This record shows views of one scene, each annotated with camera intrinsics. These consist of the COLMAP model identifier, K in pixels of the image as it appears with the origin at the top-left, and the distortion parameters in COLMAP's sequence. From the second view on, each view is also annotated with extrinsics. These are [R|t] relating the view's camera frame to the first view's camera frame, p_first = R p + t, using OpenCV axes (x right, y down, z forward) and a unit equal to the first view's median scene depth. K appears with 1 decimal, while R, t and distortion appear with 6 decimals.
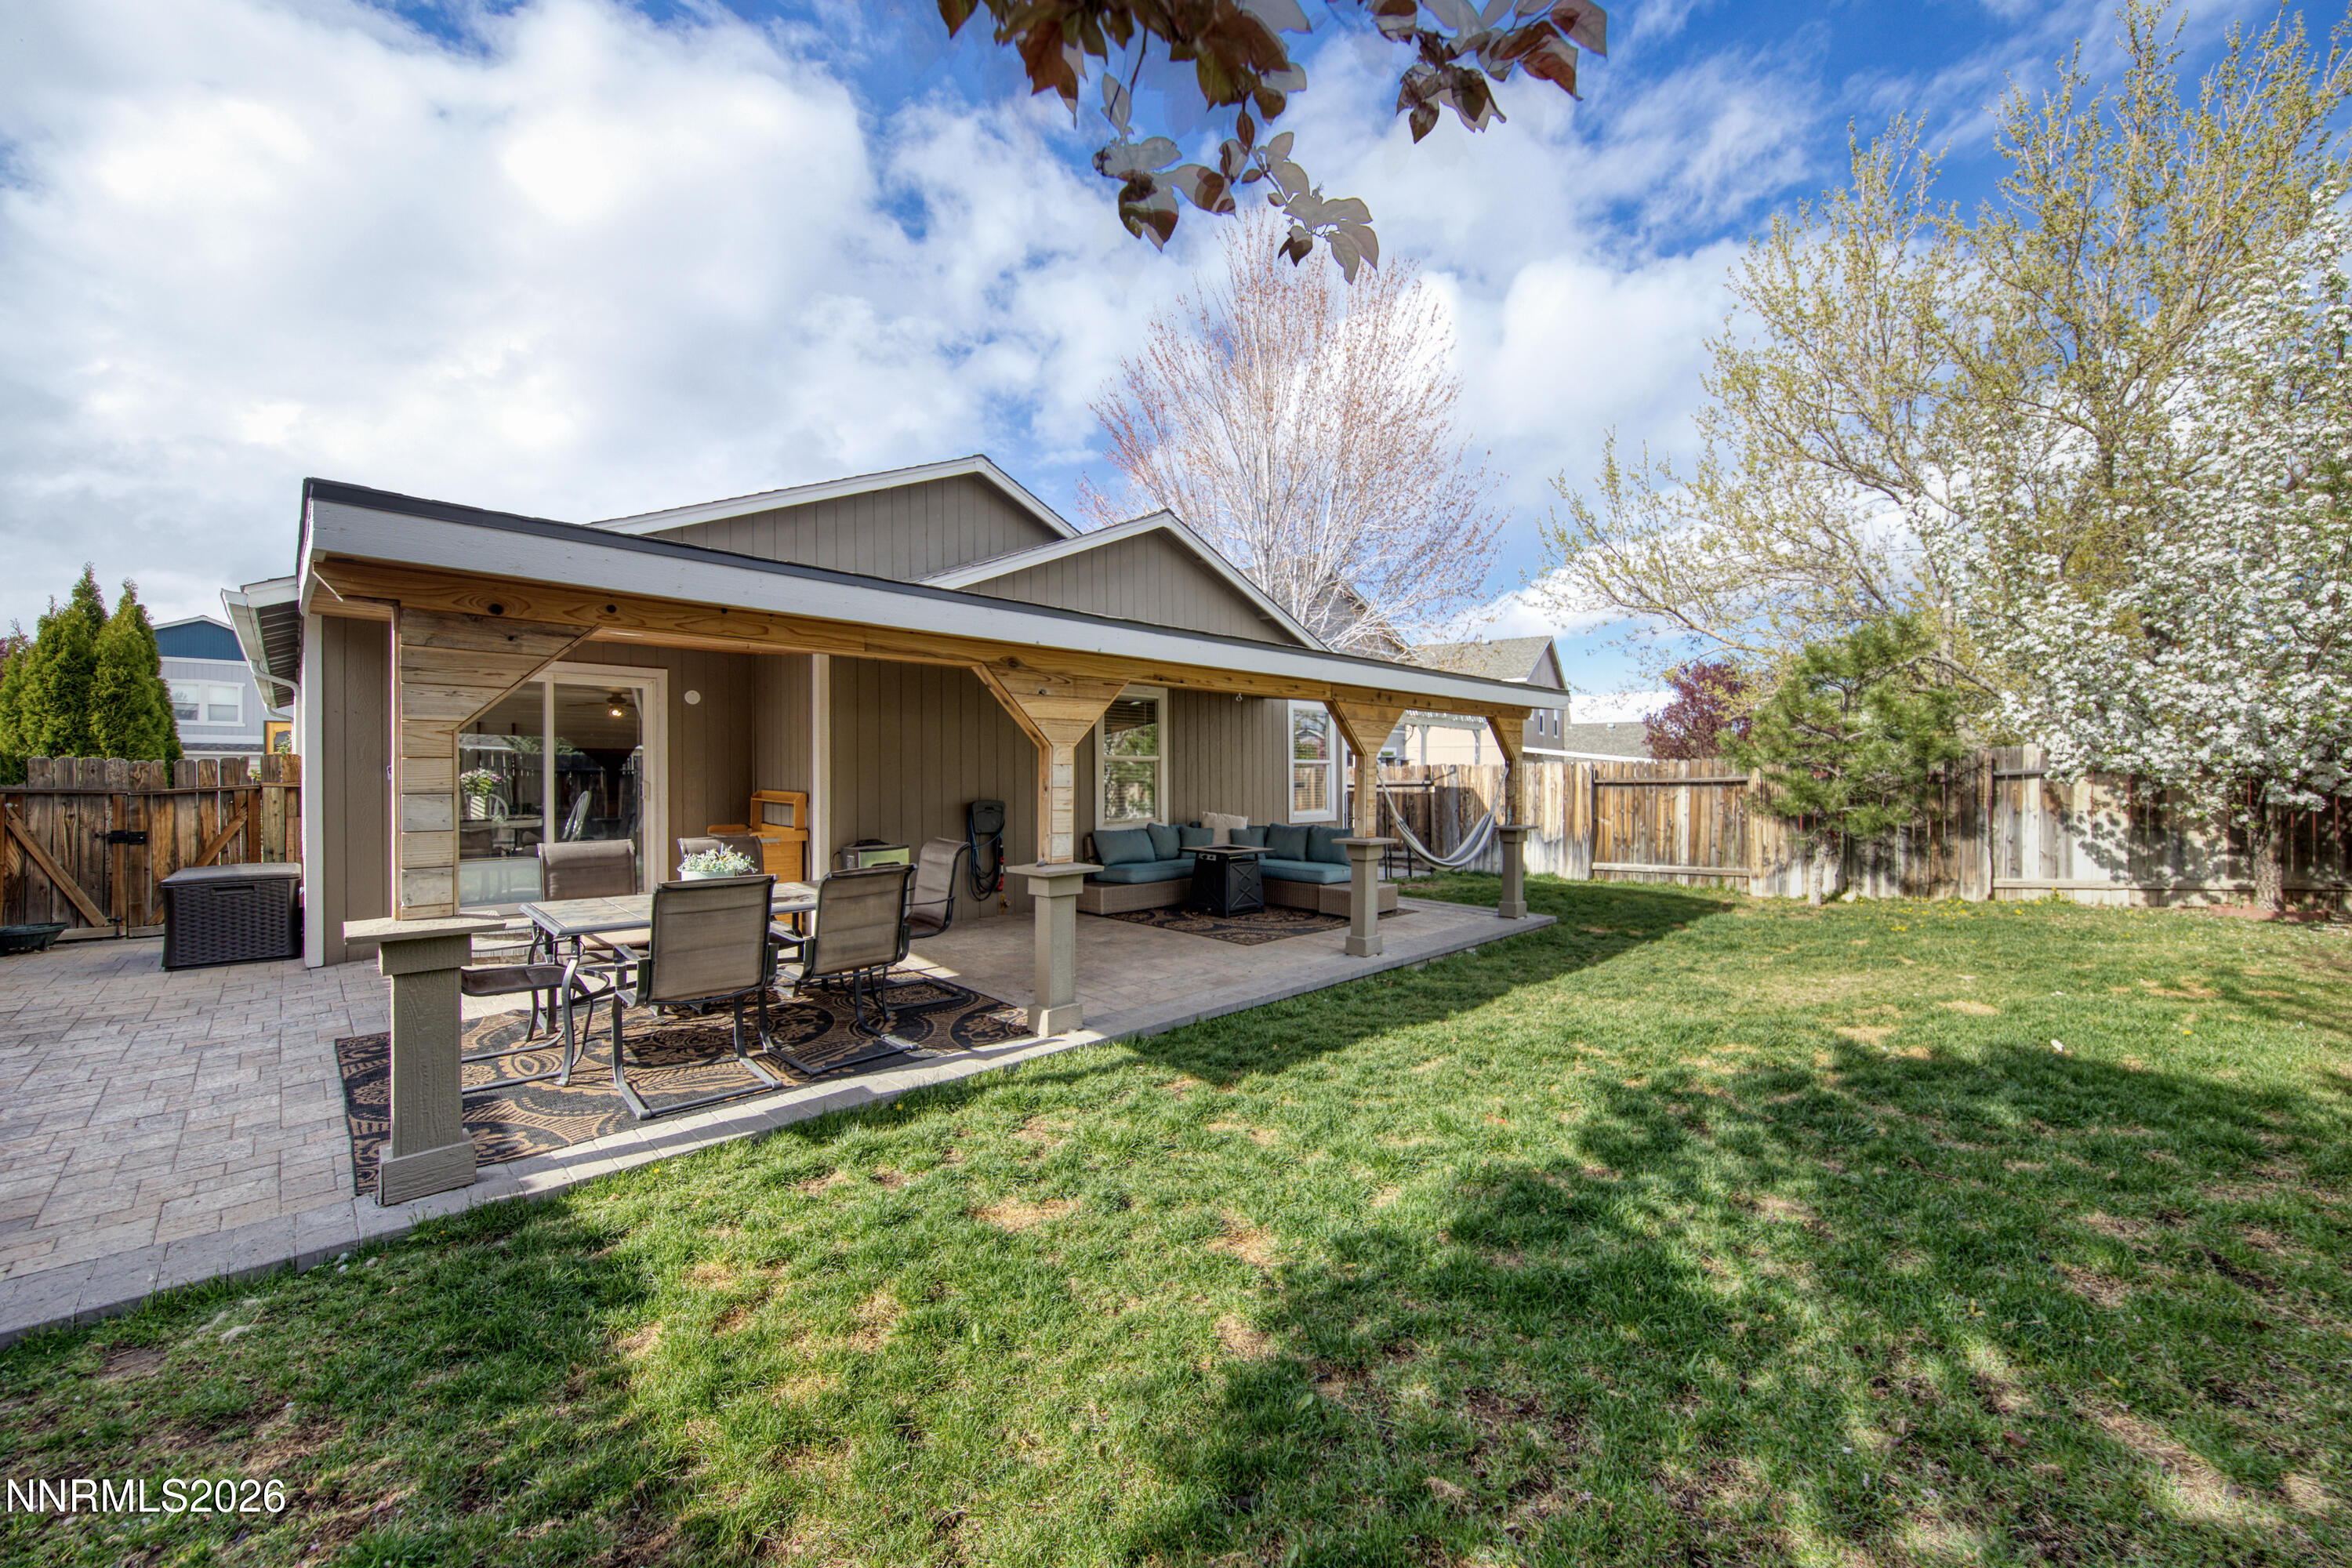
lens RADIAL K [[917.7, 0, 1197.8], [0, 917.7, 778.8], [0, 0, 1]] dist [0.002640, 0.000043]
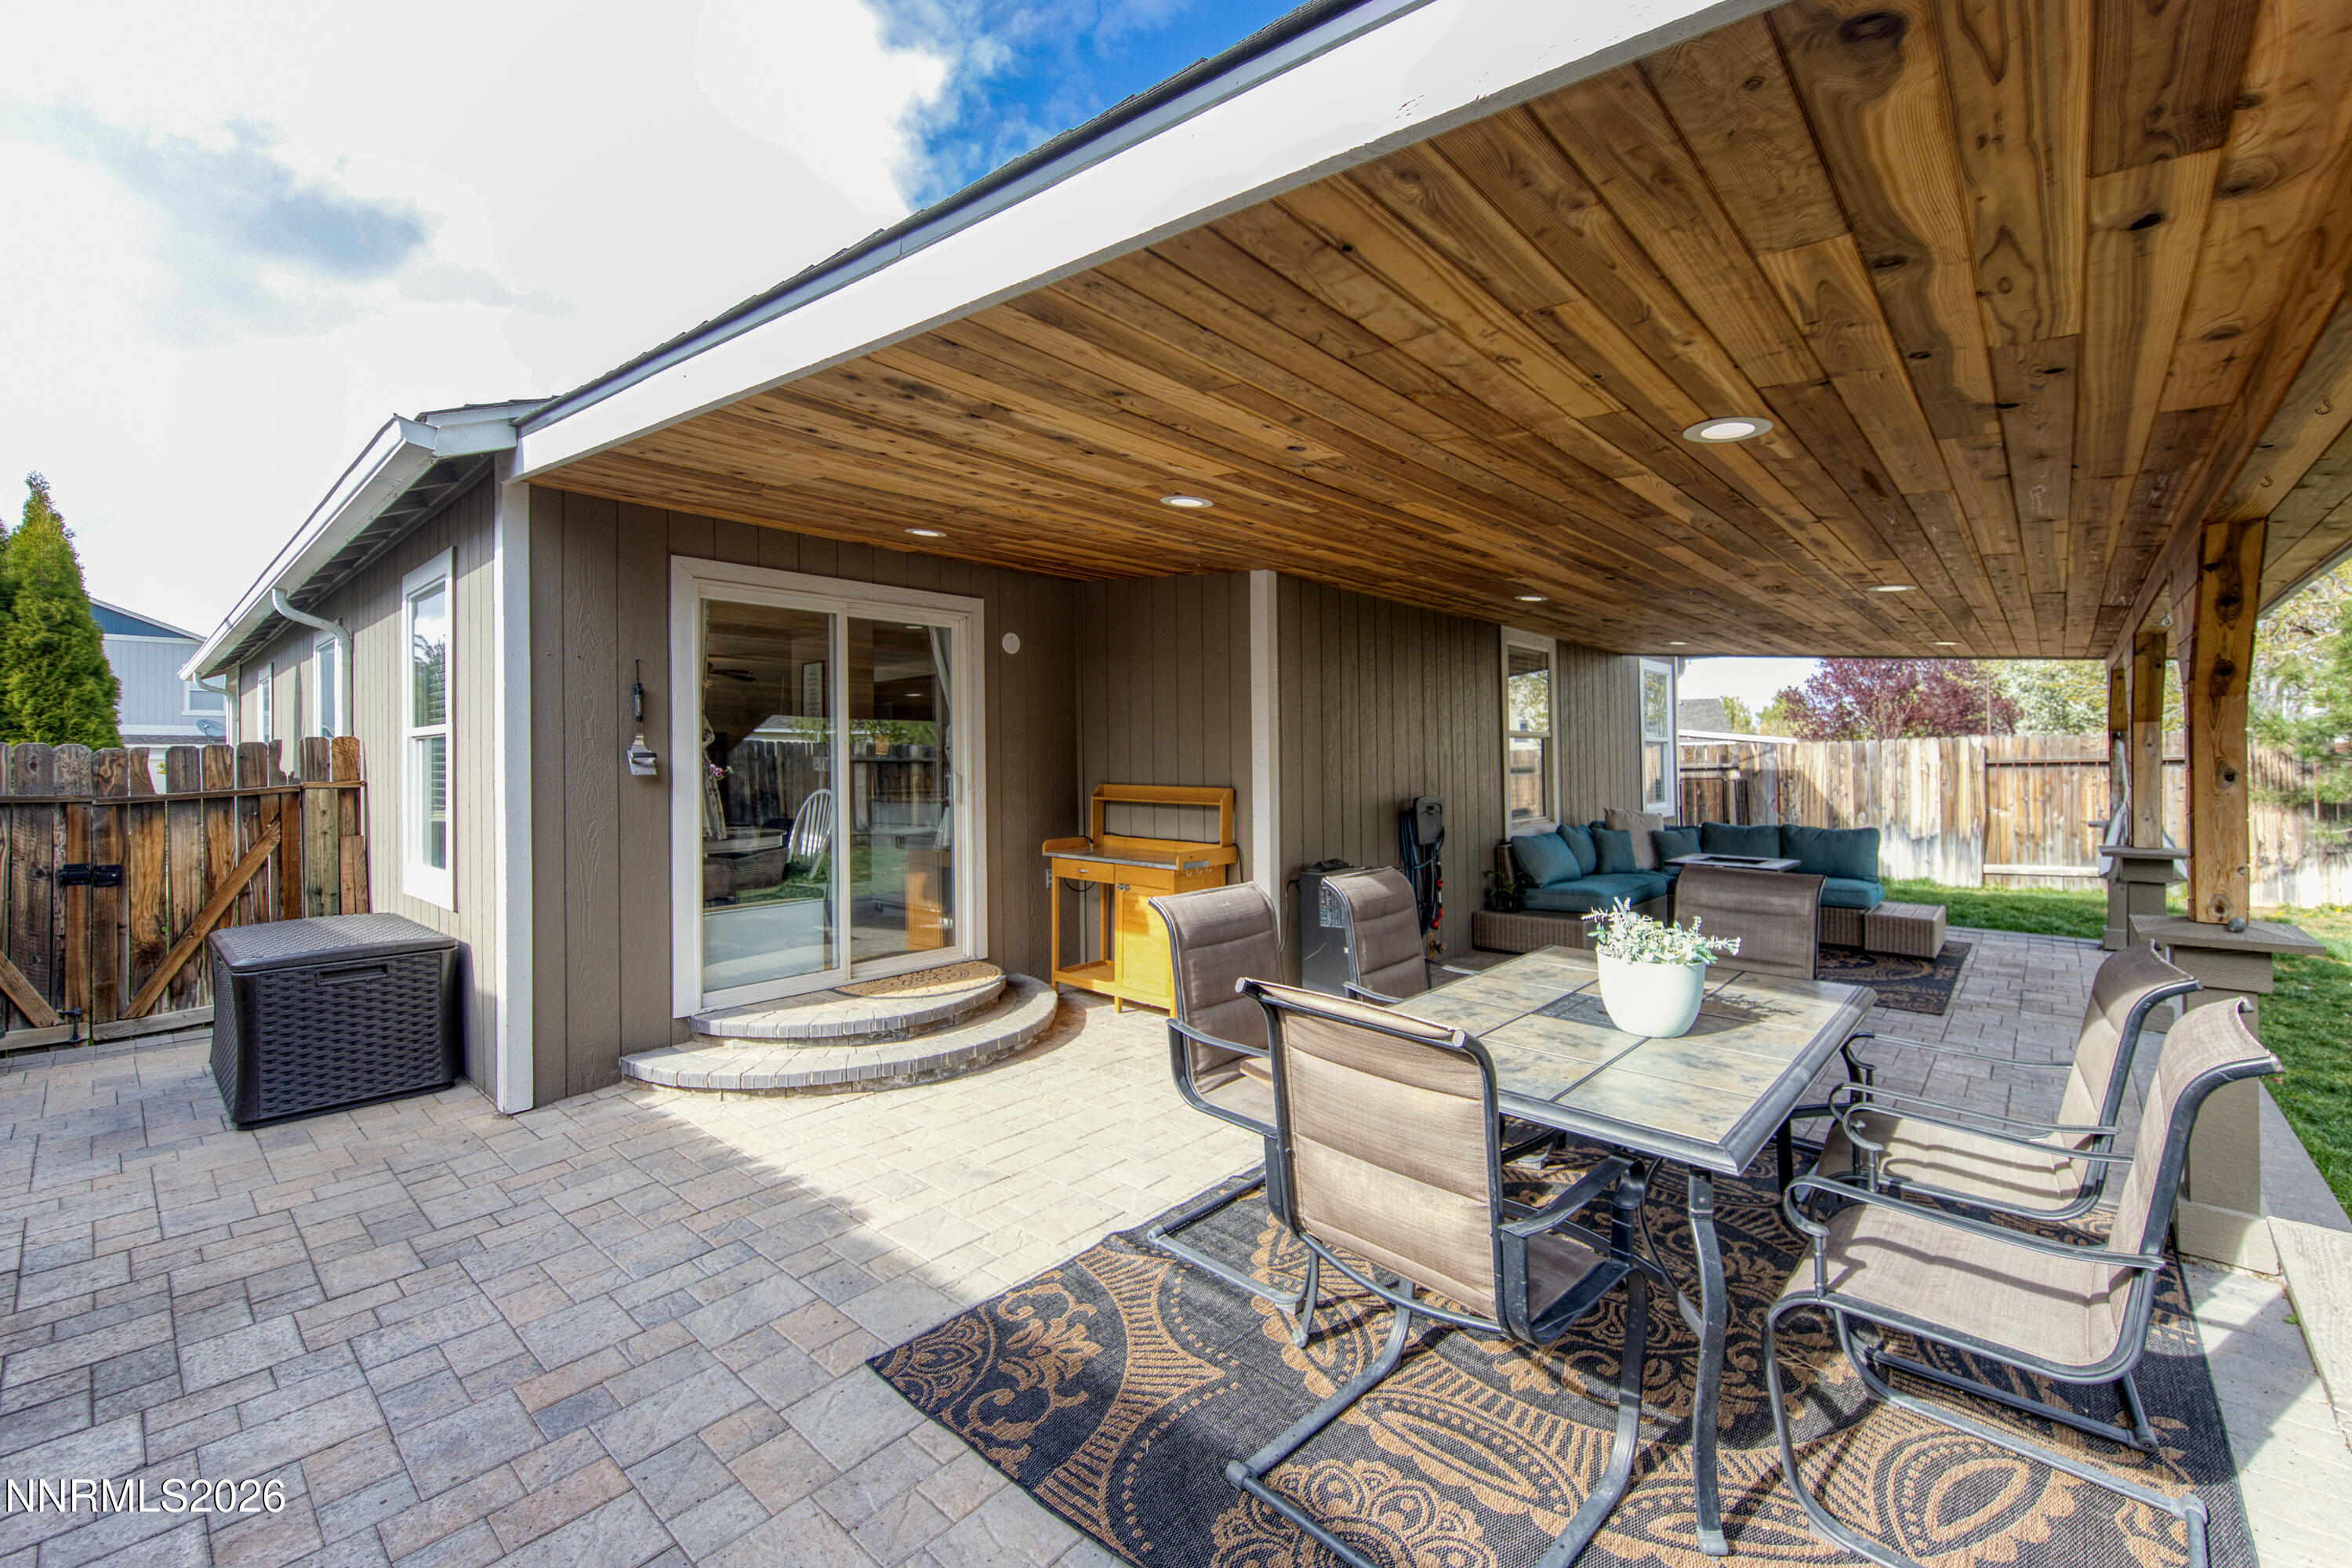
lens RADIAL K [[1007.3, 0, 1225.1], [0, 1007.3, 763.8], [0, 0, 1]] dist [0.003119, 0.000085]
pose [[0.998158, -0.010752, 0.059712, -0.430868], [0.010959, 0.999935, -0.003136, 0.000729], [-0.059674, 0.003785, 0.998211, 0.276215]]
